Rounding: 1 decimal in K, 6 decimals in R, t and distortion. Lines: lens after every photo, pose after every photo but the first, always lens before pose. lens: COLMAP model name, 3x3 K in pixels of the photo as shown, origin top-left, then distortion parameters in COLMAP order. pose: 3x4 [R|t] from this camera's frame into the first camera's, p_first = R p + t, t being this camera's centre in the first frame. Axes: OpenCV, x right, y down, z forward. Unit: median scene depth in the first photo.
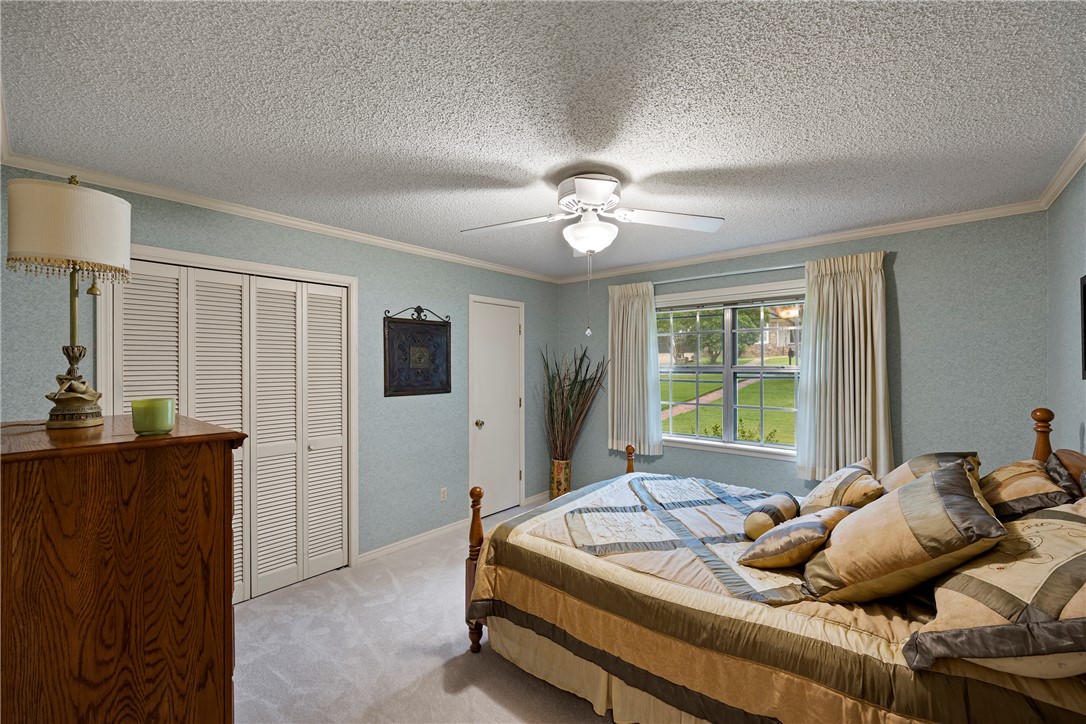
lens RADIAL K [[442.6, 0, 543.0], [0, 442.6, 362.0], [0, 0, 1]] dist [-0.001896, -0.000098]
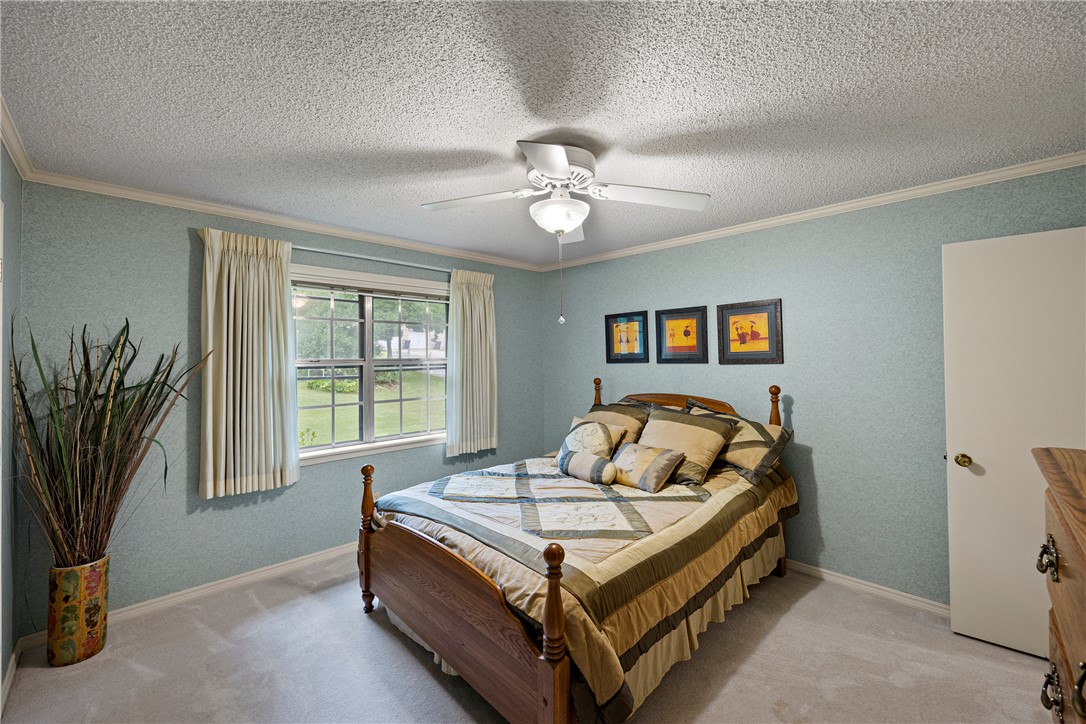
lens RADIAL K [[442.6, 0, 543.0], [0, 442.6, 362.0], [0, 0, 1]] dist [-0.001896, -0.000098]
pose [[0.089164, -0.011268, 0.995953, -0.627187], [-0.000100, 0.999936, 0.011323, 0.006153], [-0.996017, -0.001109, 0.089157, 0.757013]]
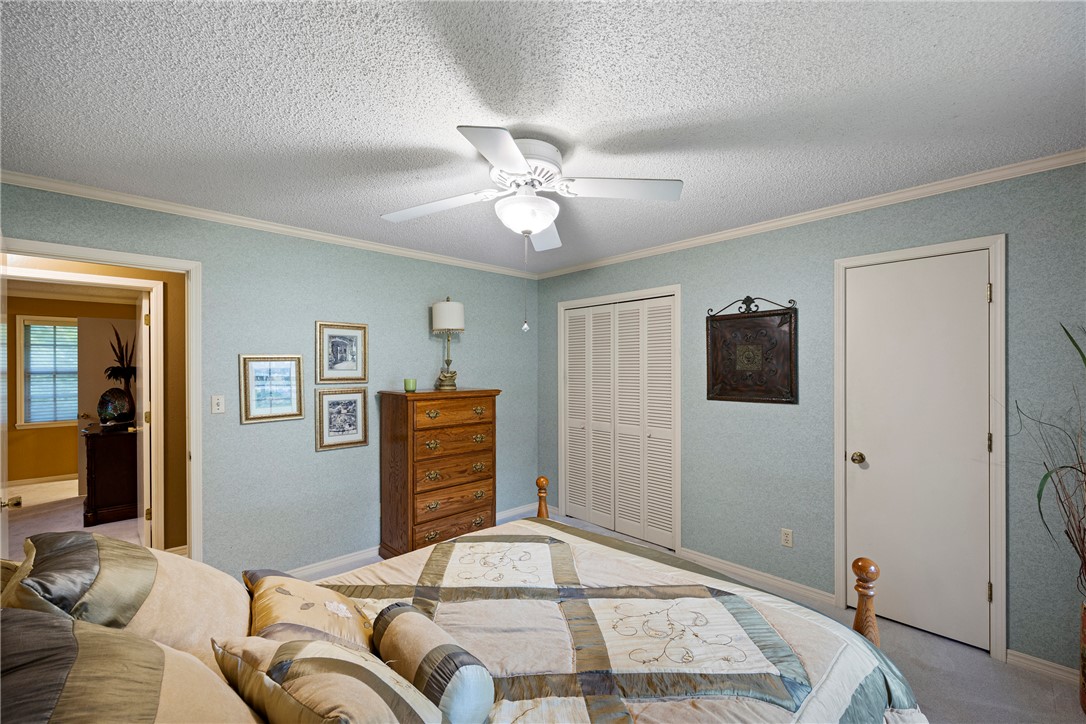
lens RADIAL K [[442.6, 0, 543.0], [0, 442.6, 362.0], [0, 0, 1]] dist [-0.001896, -0.000098]
pose [[-0.093005, -0.009983, -0.995616, 0.747163], [0.008183, 0.999908, -0.010790, 0.005605], [0.995632, -0.009151, -0.092915, 0.868245]]
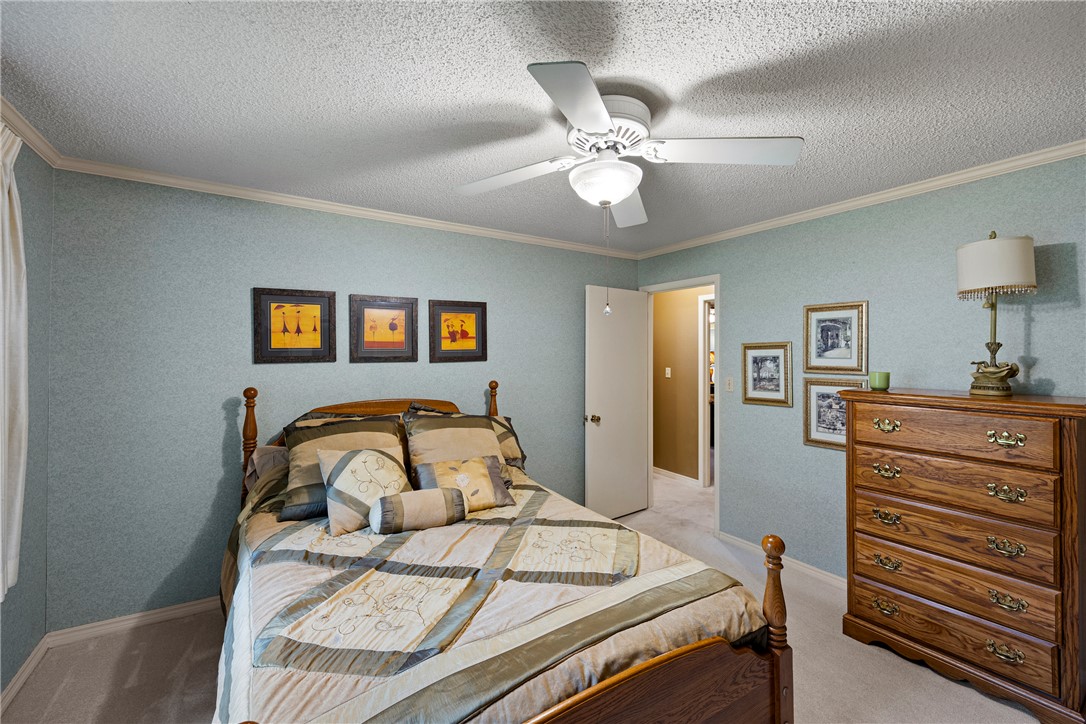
lens RADIAL K [[451.0, 0, 538.8], [0, 451.0, 350.1], [0, 0, 1]] dist [-0.002305, -0.000121]
pose [[-0.957523, -0.000756, 0.288355, -0.004004], [-0.005036, 0.999888, -0.014101, 0.009072], [-0.288312, -0.014954, -0.957420, 1.395046]]
